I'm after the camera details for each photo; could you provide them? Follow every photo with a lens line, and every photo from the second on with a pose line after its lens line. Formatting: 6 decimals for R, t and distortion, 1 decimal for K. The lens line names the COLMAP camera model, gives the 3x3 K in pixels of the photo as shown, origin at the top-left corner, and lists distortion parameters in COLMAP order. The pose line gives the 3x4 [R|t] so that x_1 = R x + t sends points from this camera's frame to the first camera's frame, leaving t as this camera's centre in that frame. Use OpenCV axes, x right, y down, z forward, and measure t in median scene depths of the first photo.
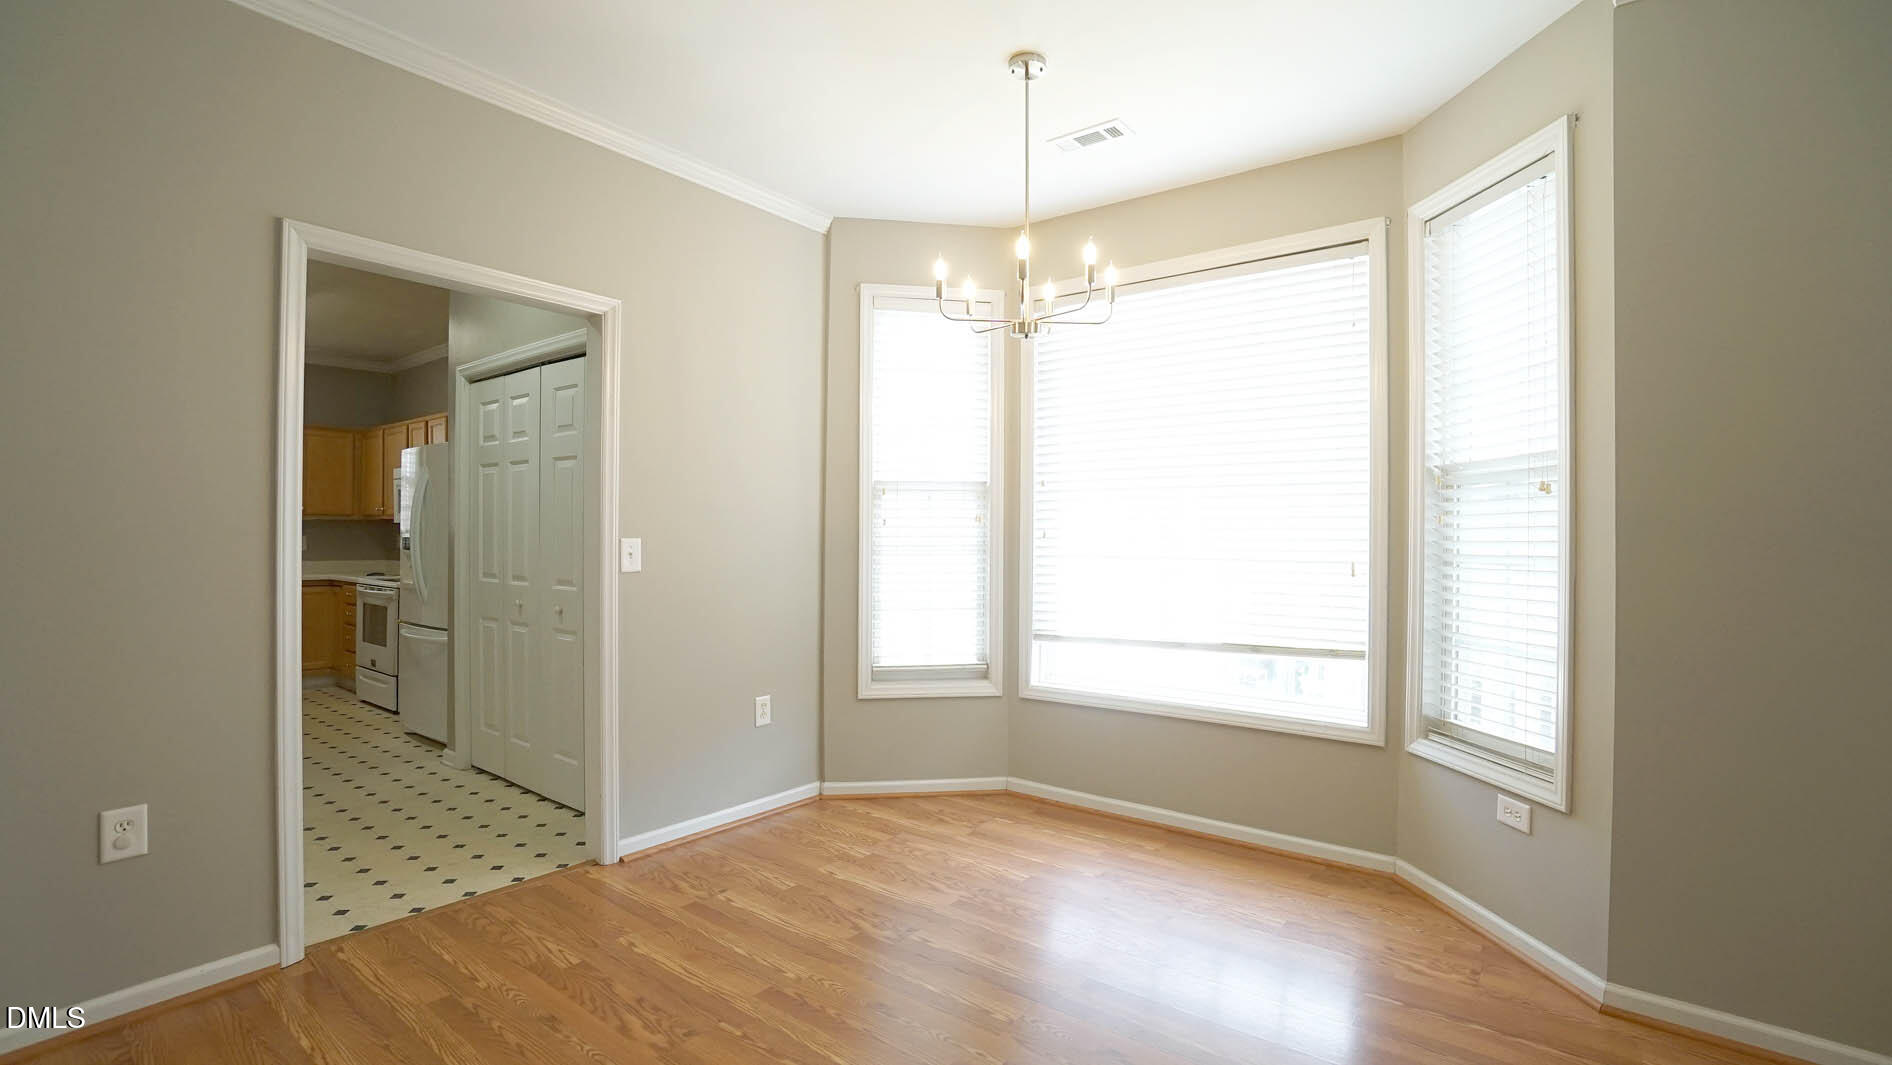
lens RADIAL K [[834.5, 0, 949.8], [0, 834.5, 538.0], [0, 0, 1]] dist [-0.067480, 0.025403]
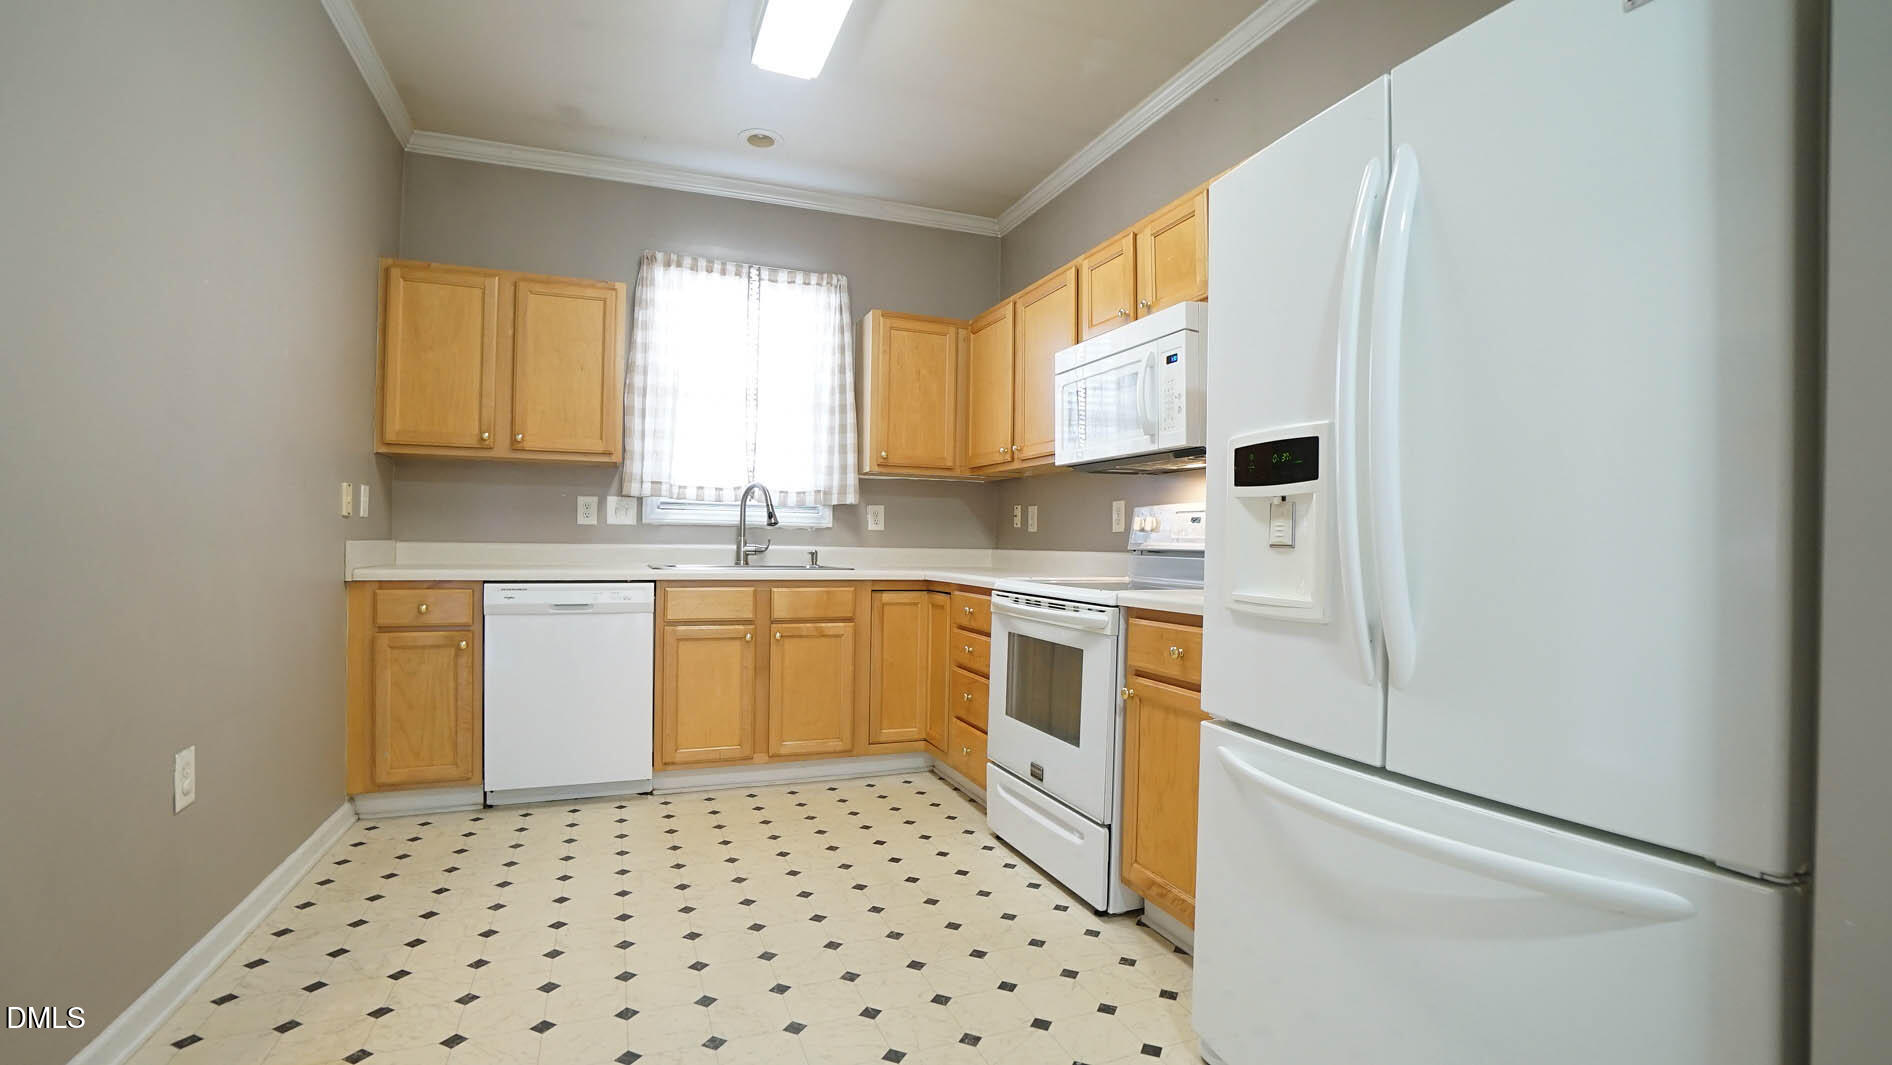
lens RADIAL K [[830.7, 0, 944.0], [0, 830.7, 537.7], [0, 0, 1]] dist [-0.064025, 0.024660]
pose [[0.856235, 0.003037, -0.516578, -0.767694], [-0.010607, 0.999875, -0.011703, 0.048150], [0.516478, 0.015500, 0.856160, 0.862746]]
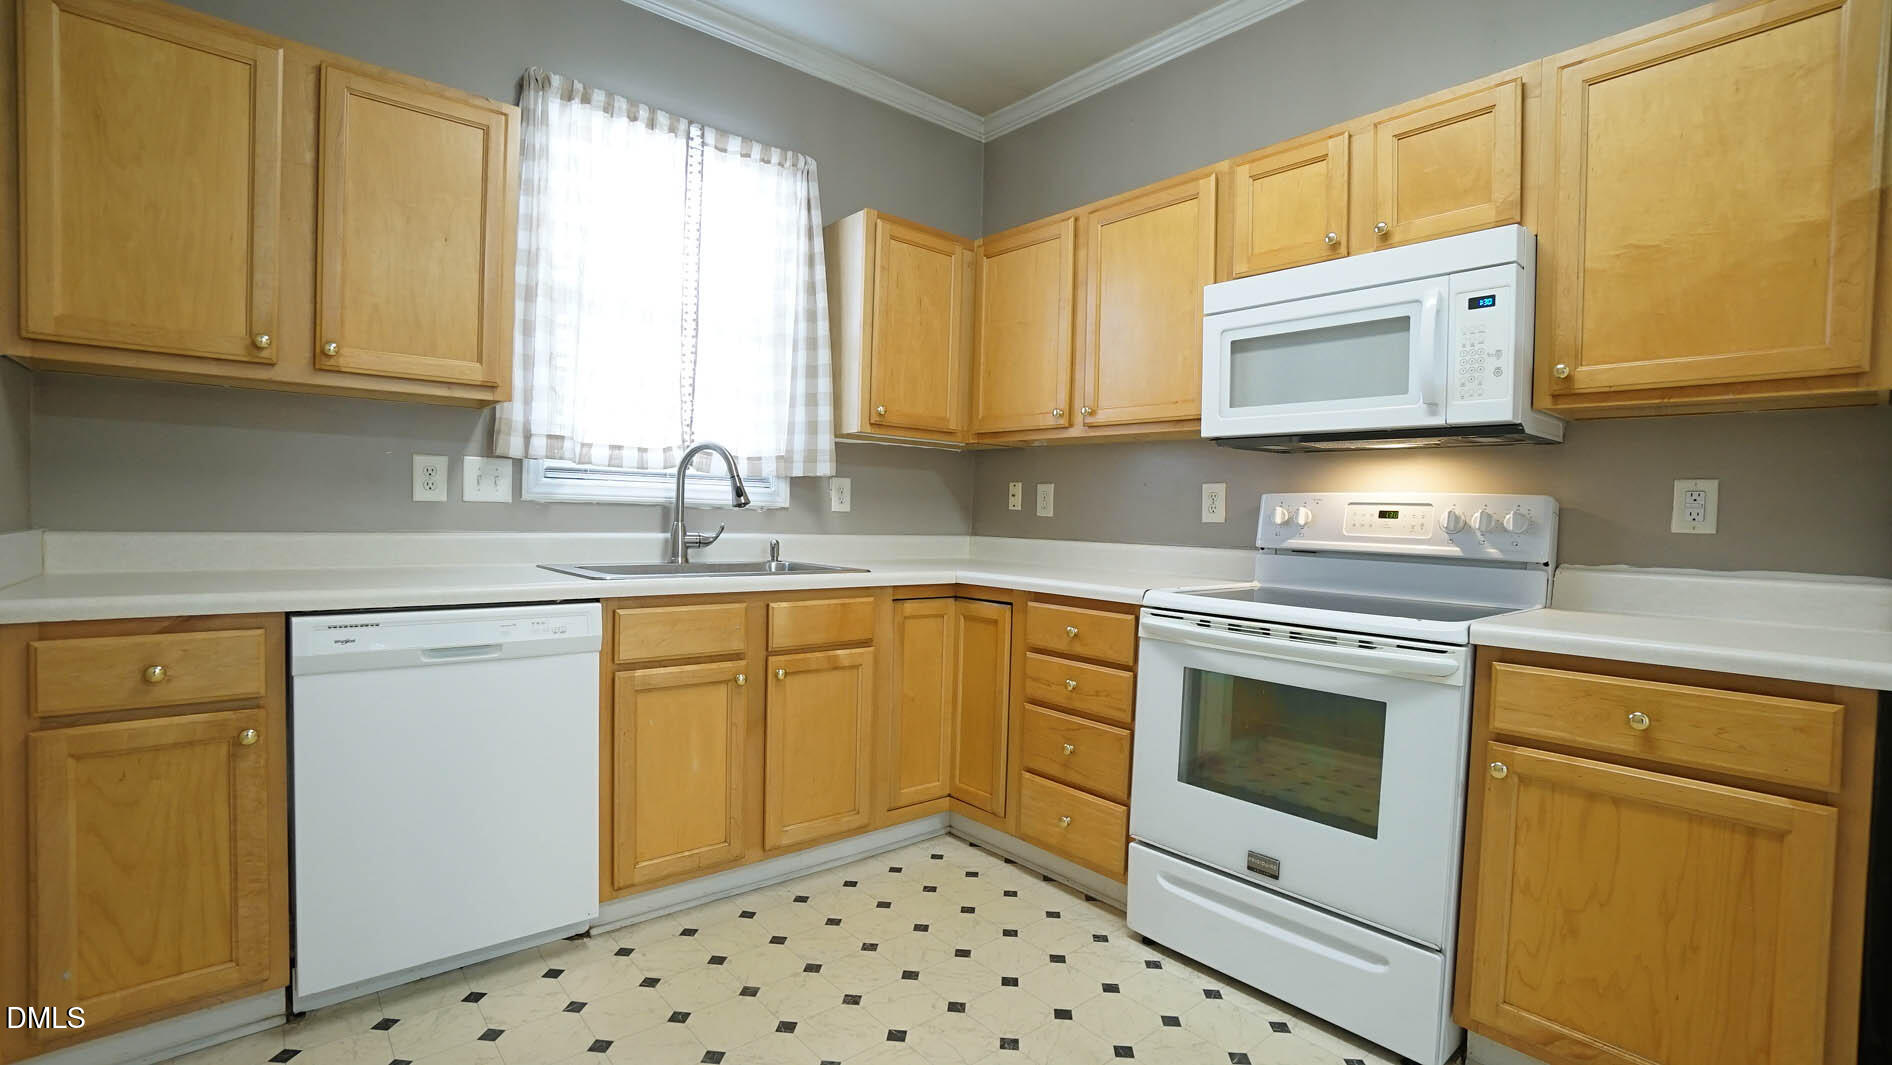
lens RADIAL K [[837.9, 0, 948.7], [0, 837.9, 537.5], [0, 0, 1]] dist [-0.065259, 0.025312]
pose [[0.976764, 0.024843, -0.212874, -1.124545], [-0.020286, 0.999517, 0.023563, 0.030667], [0.213357, -0.018697, 0.976795, 0.970569]]
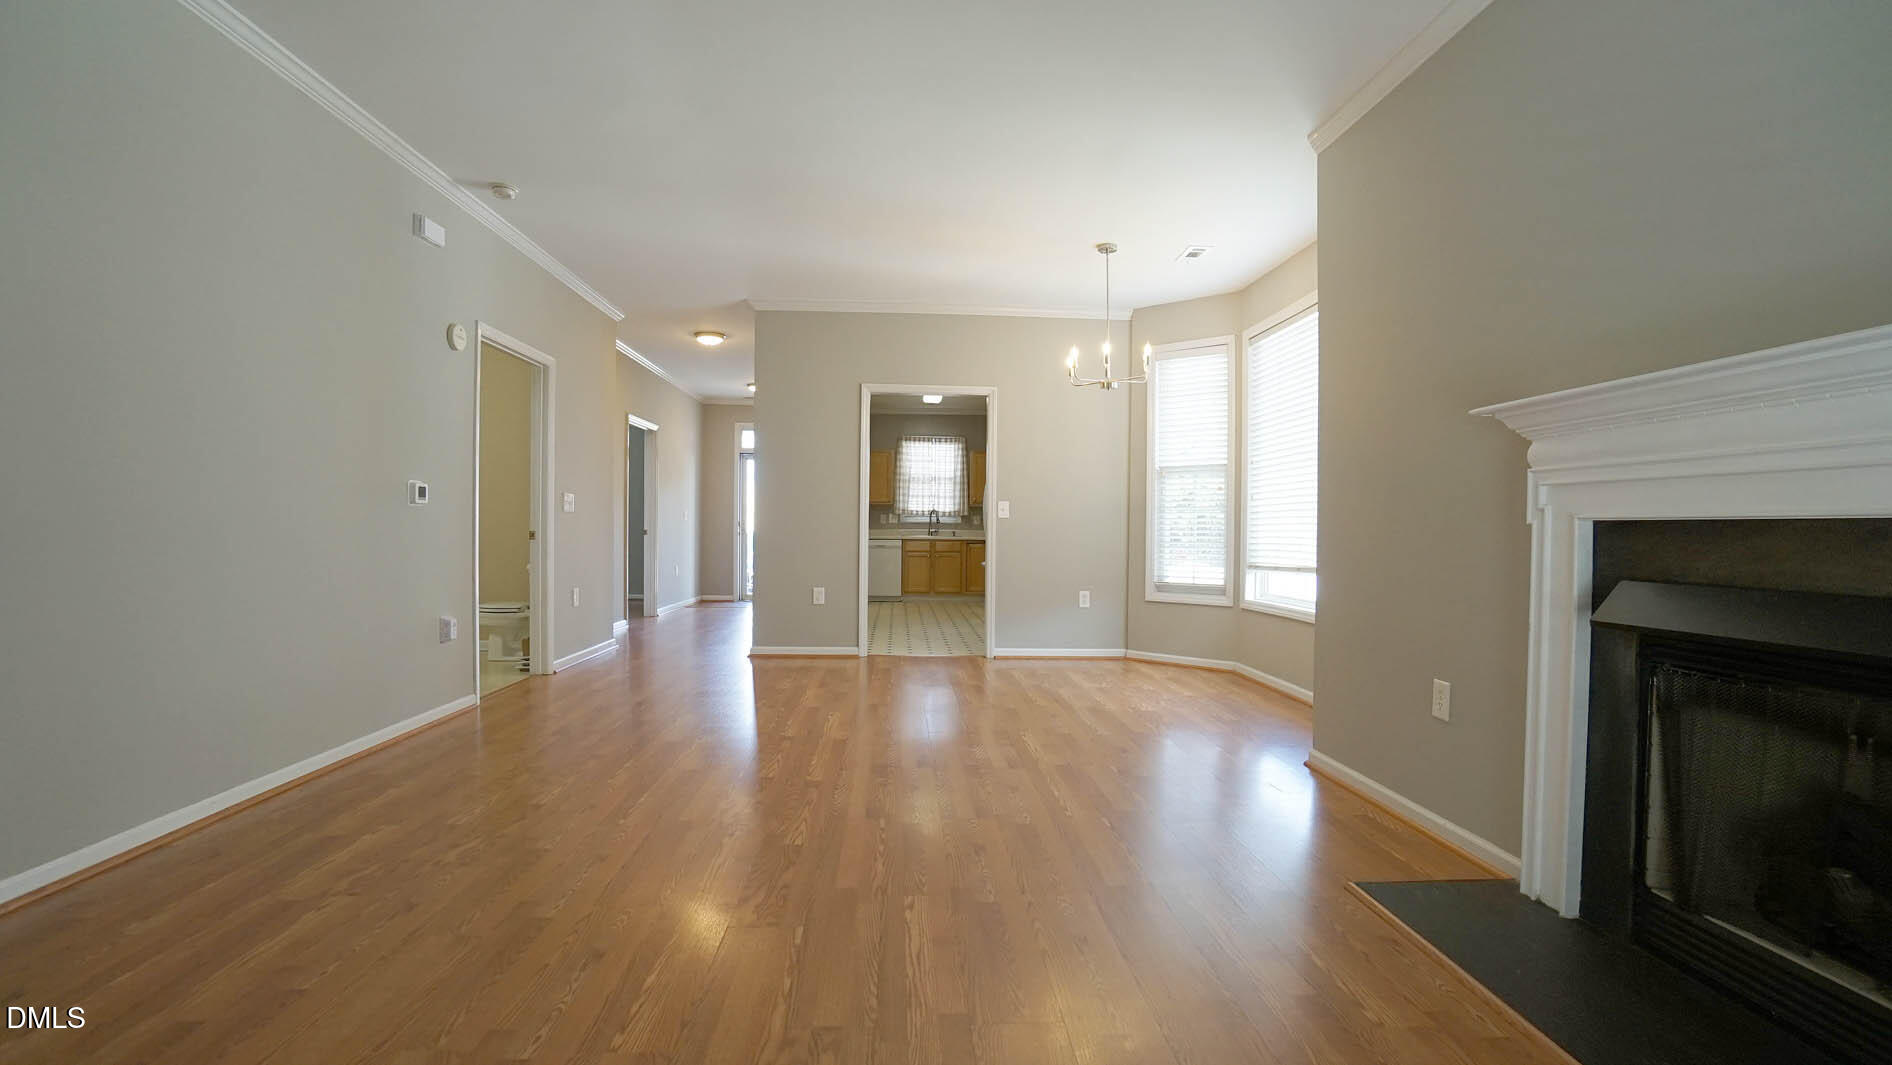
lens RADIAL K [[834.5, 0, 949.8], [0, 834.5, 538.0], [0, 0, 1]] dist [-0.067480, 0.025403]
pose [[0.654503, 0.008492, -0.756012, 0.873520], [-0.008288, 0.999957, 0.004057, 0.066582], [0.756014, 0.003611, 0.654545, -0.363863]]
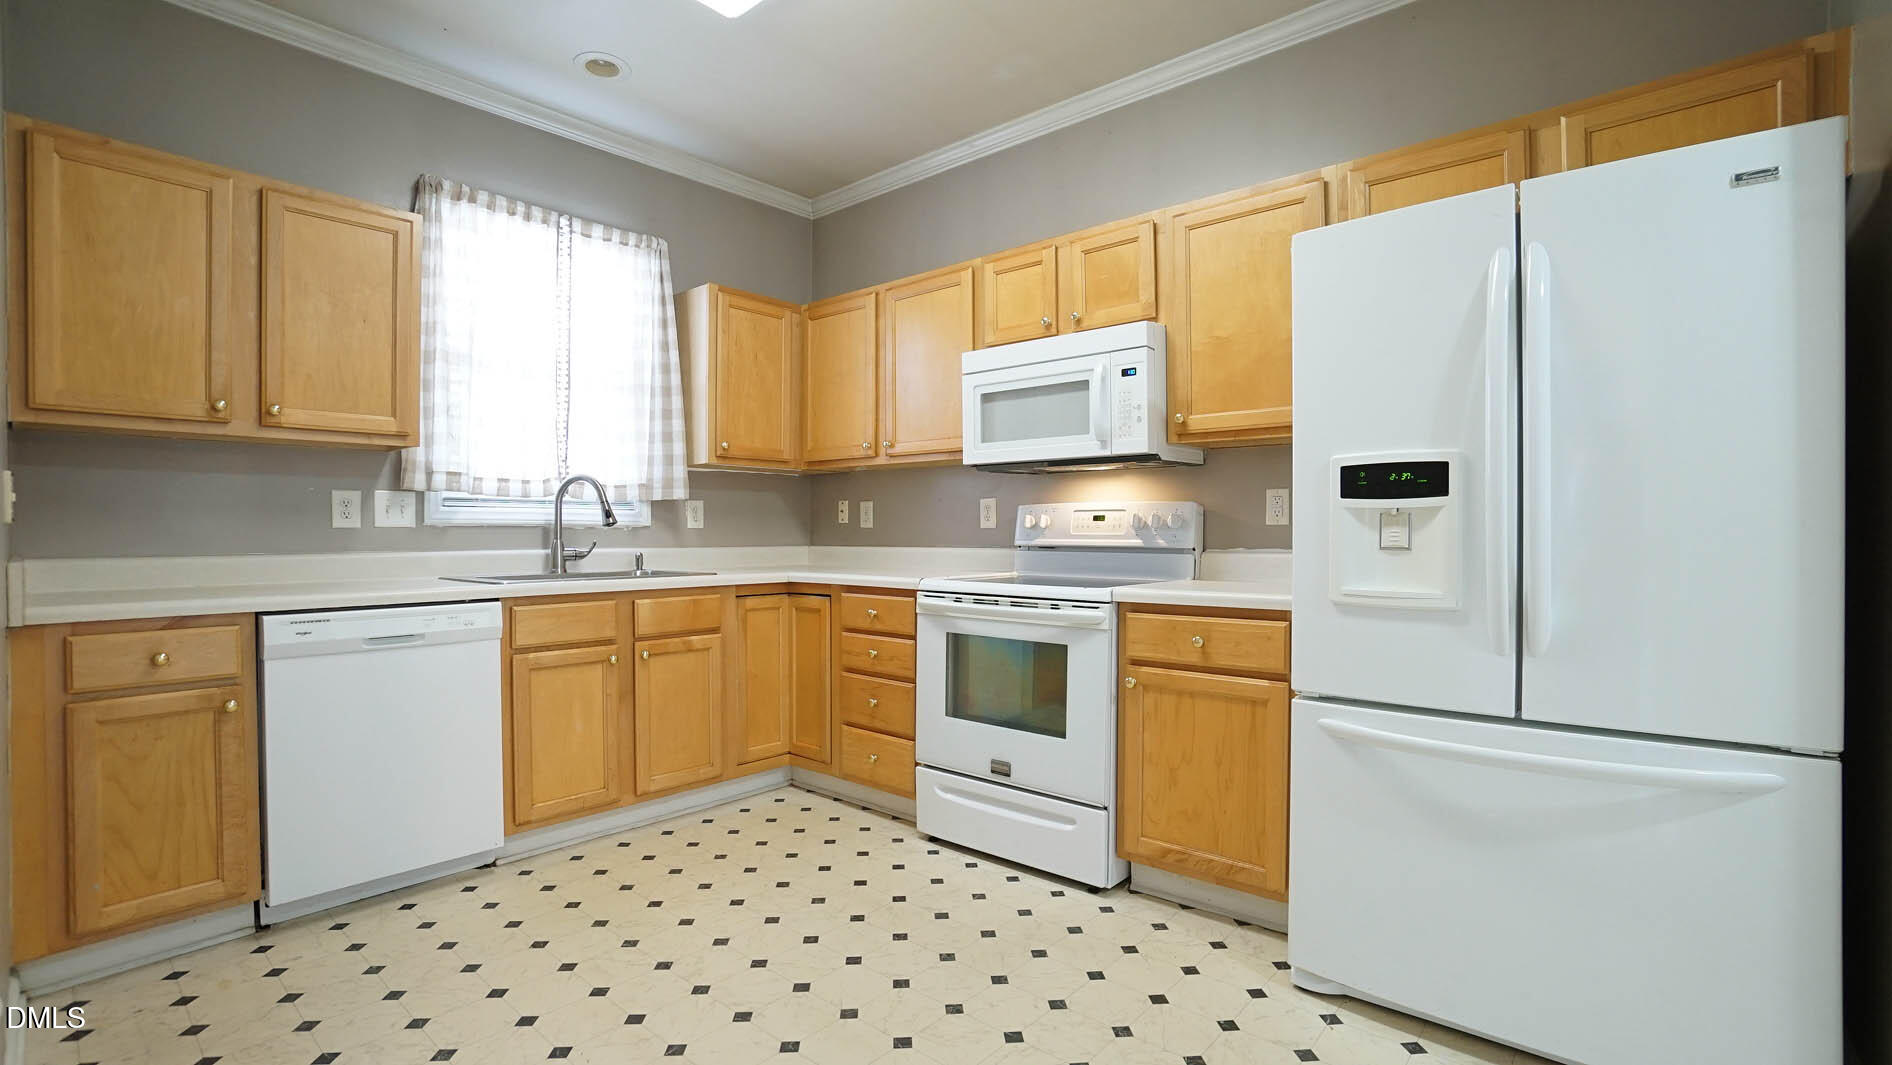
lens RADIAL K [[834.5, 0, 949.8], [0, 834.5, 538.0], [0, 0, 1]] dist [-0.067480, 0.025403]
pose [[0.997714, -0.007812, -0.067125, -1.038581], [0.008116, 0.999958, 0.004250, 0.036387], [0.067089, -0.004786, 0.997736, 0.793743]]
